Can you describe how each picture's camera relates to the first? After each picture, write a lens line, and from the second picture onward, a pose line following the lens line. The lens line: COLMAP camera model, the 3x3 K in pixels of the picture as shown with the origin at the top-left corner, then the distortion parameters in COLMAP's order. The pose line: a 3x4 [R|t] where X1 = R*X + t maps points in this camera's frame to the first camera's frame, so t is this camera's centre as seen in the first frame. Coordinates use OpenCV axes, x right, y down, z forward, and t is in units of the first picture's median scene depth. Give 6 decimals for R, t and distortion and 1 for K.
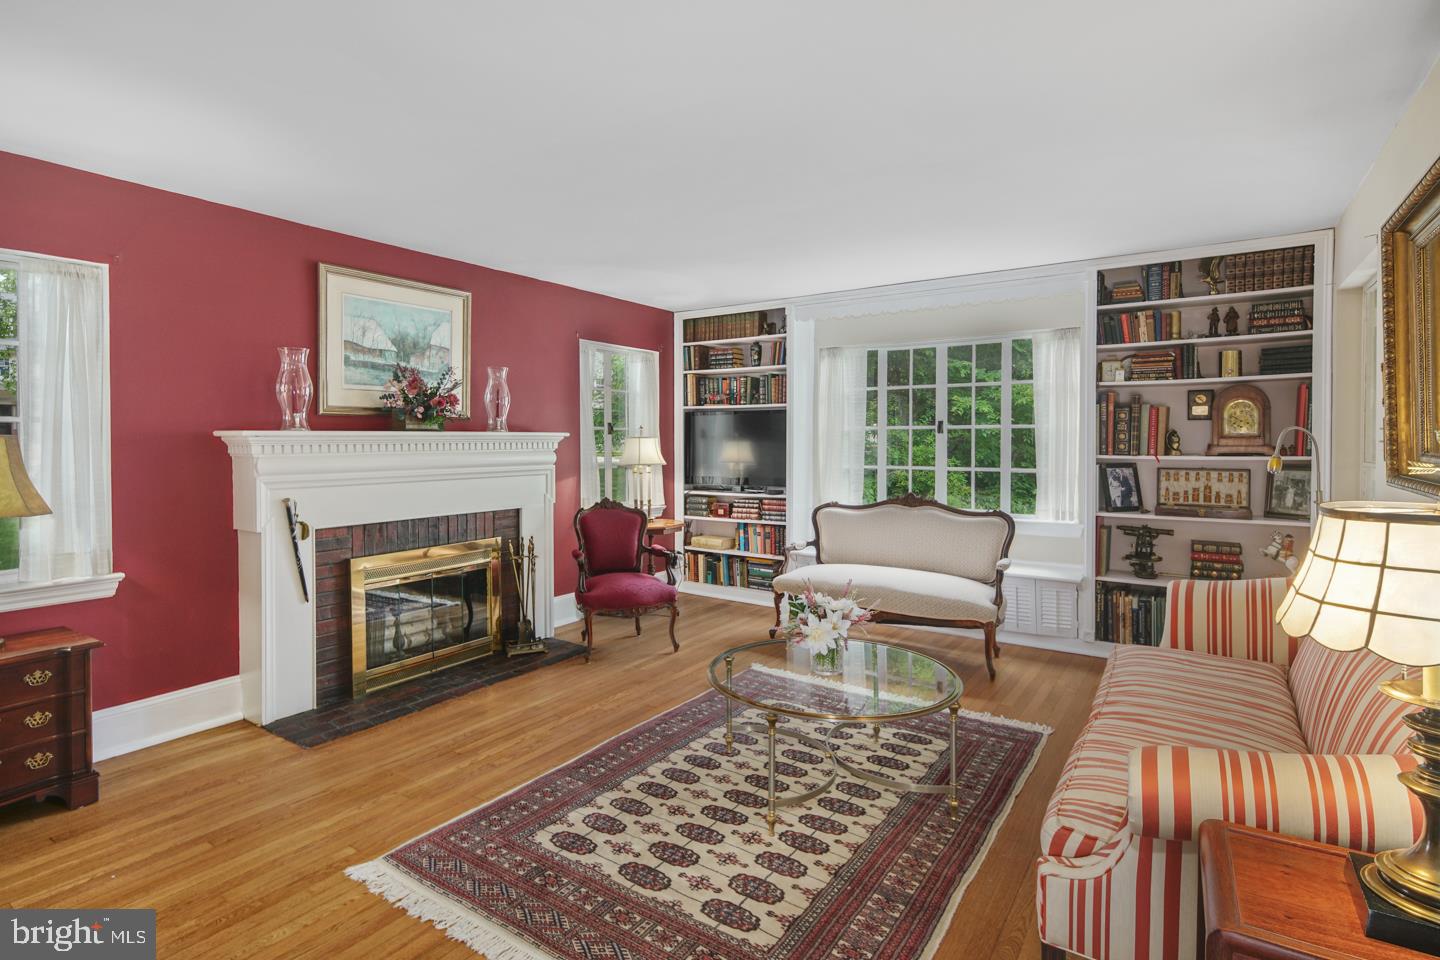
lens RADIAL K [[734.4, 0, 661.1], [0, 734.4, 448.3], [0, 0, 1]] dist [-0.003308, -0.000613]
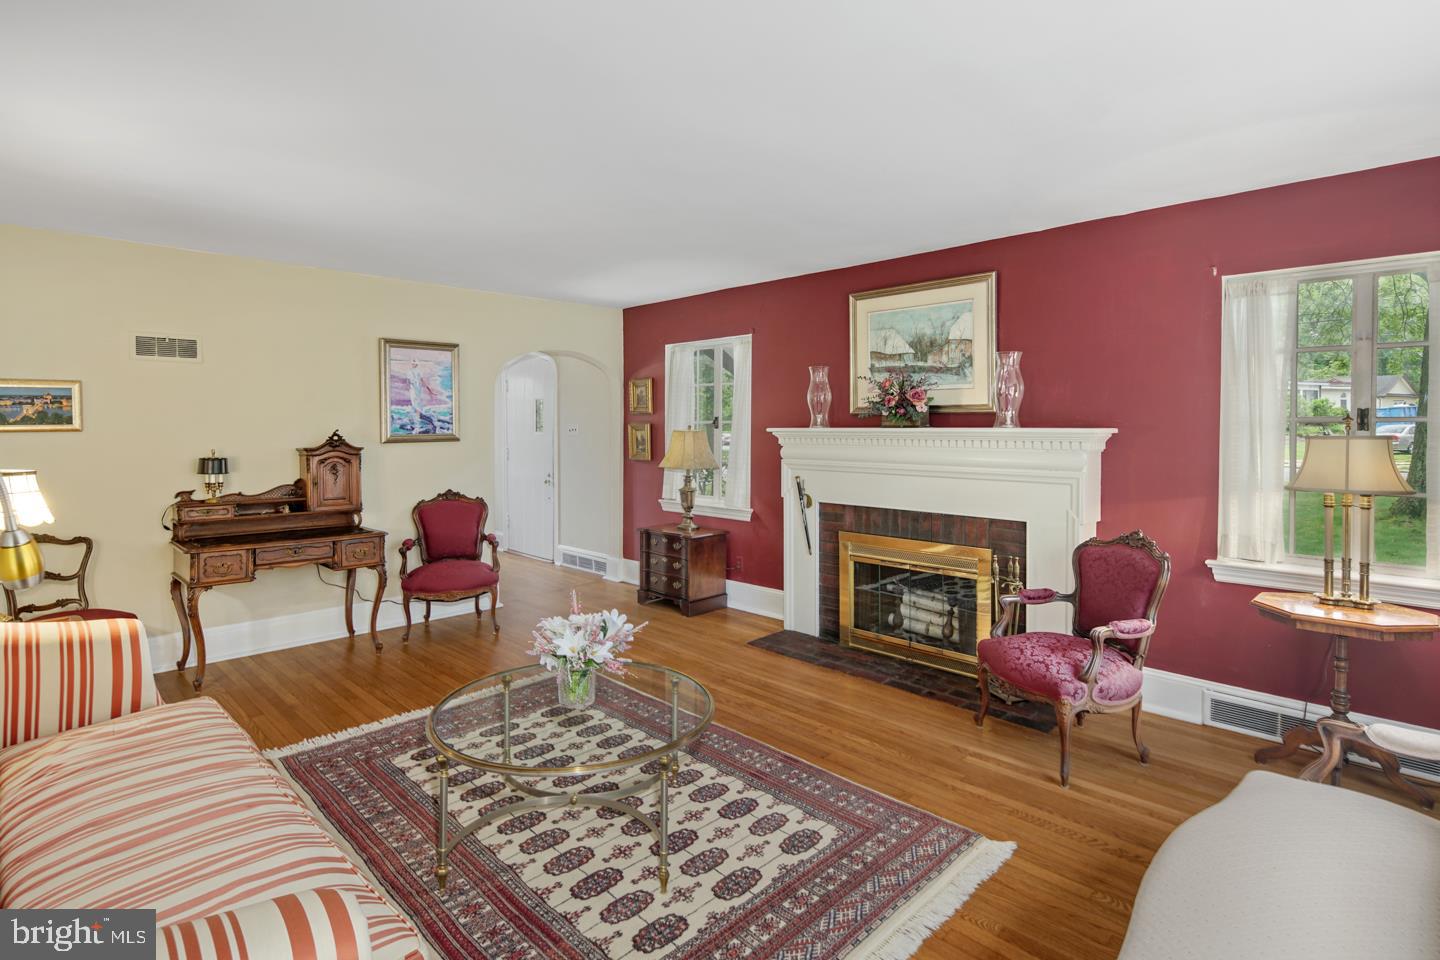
lens RADIAL K [[728.9, 0, 716.3], [0, 728.9, 413.5], [0, 0, 1]] dist [0.000248, 0.000175]
pose [[-0.150600, -0.005658, -0.988579, 0.756677], [-0.005293, 0.999974, -0.004916, -0.037347], [0.988581, 0.004492, -0.150626, 0.896976]]
